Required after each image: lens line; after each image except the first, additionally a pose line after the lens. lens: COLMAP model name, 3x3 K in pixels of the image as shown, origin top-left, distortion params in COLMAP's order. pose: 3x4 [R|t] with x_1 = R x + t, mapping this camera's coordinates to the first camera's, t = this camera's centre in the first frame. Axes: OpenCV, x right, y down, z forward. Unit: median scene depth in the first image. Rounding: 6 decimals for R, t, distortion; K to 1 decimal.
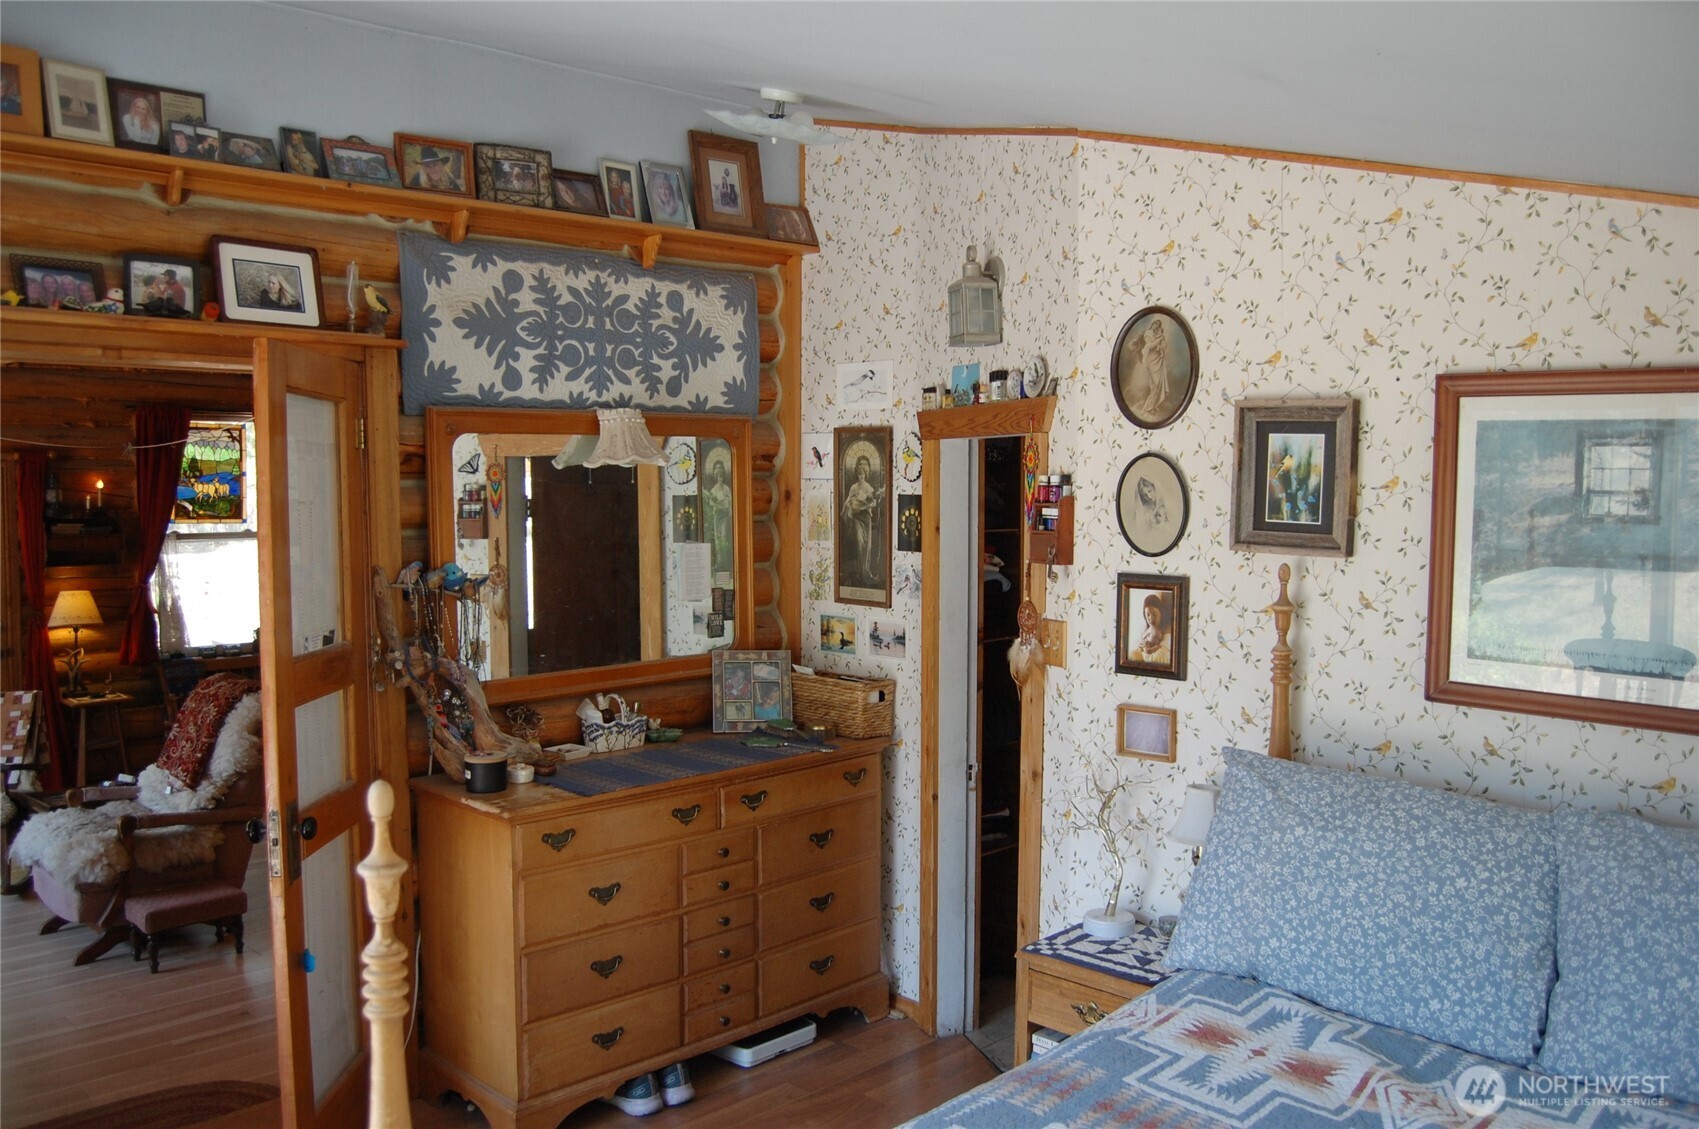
lens RADIAL K [[1326.0, 0, 846.1], [0, 1326.0, 573.8], [0, 0, 1]] dist [-0.081066, 0.014274]
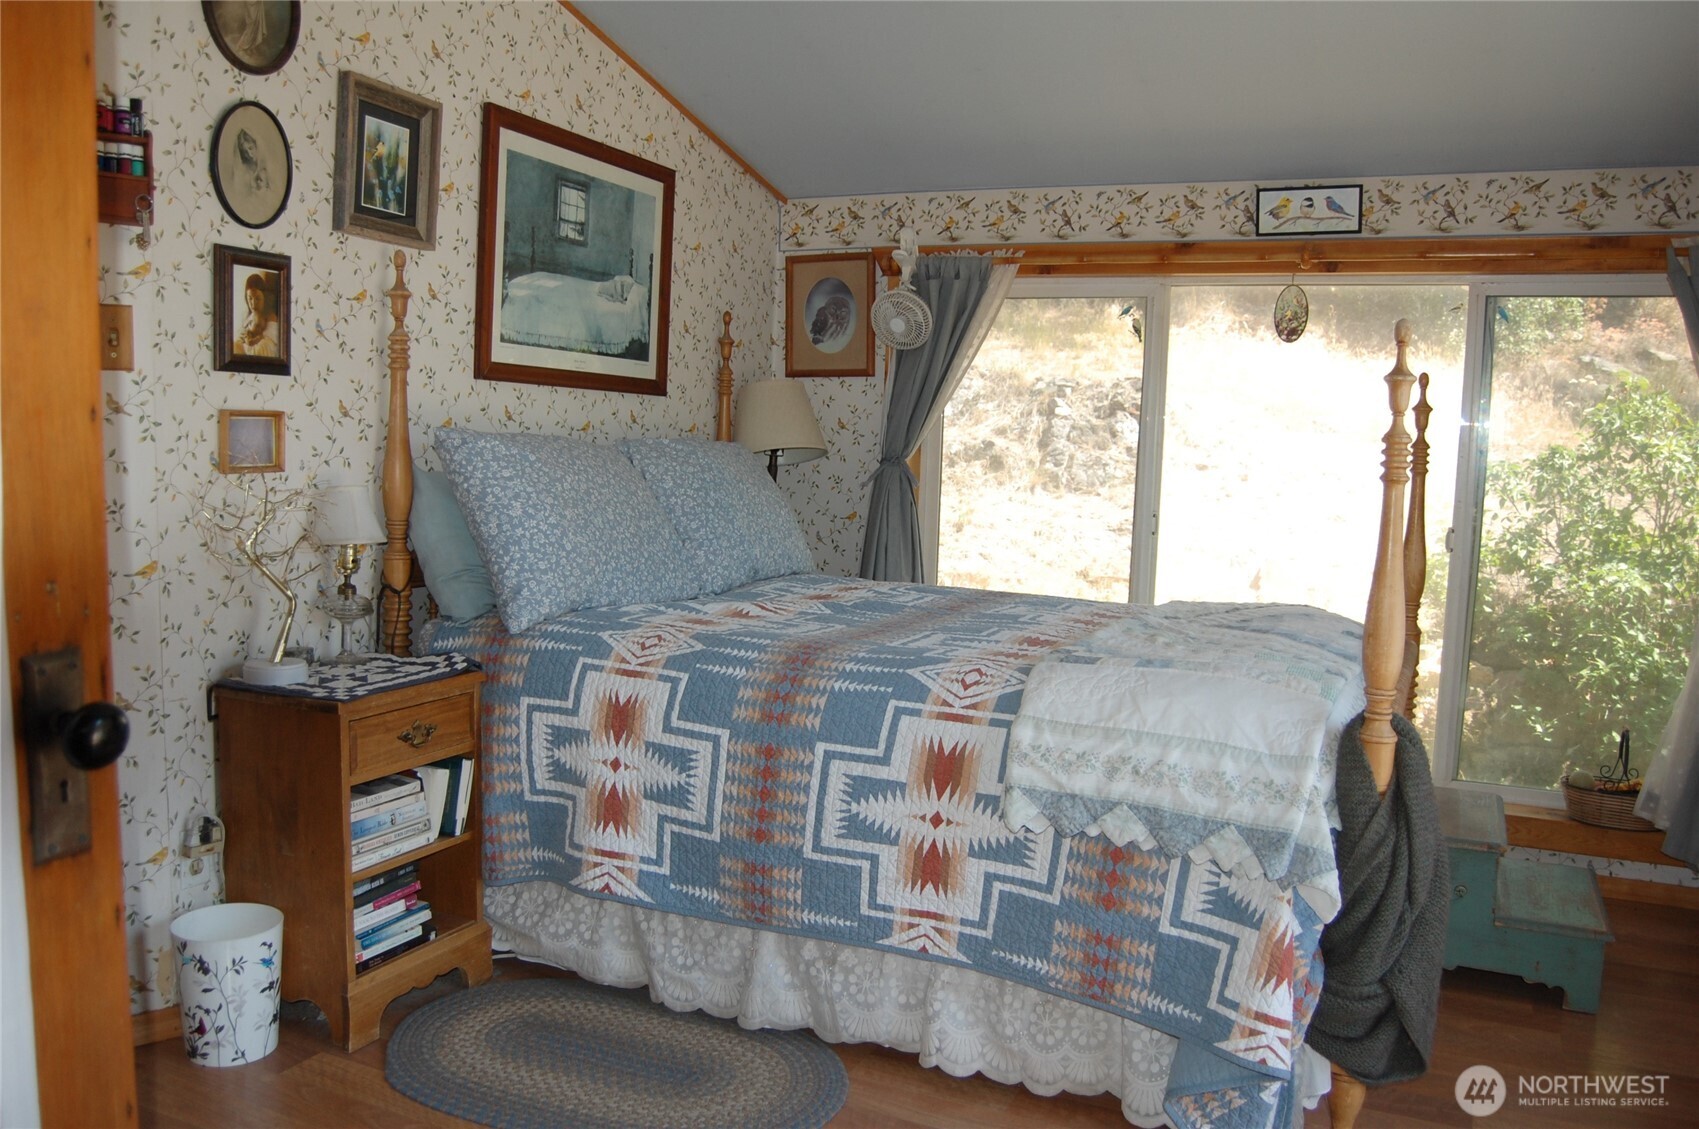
lens RADIAL K [[1326.0, 0, 850.0], [0, 1326.0, 562.2], [0, 0, 1]] dist [-0.081066, 0.014274]
pose [[-0.346762, -0.115566, 0.930807, -0.742403], [0.016879, 0.991451, 0.129383, 0.104278], [-0.937801, 0.060576, -0.341847, 1.012586]]
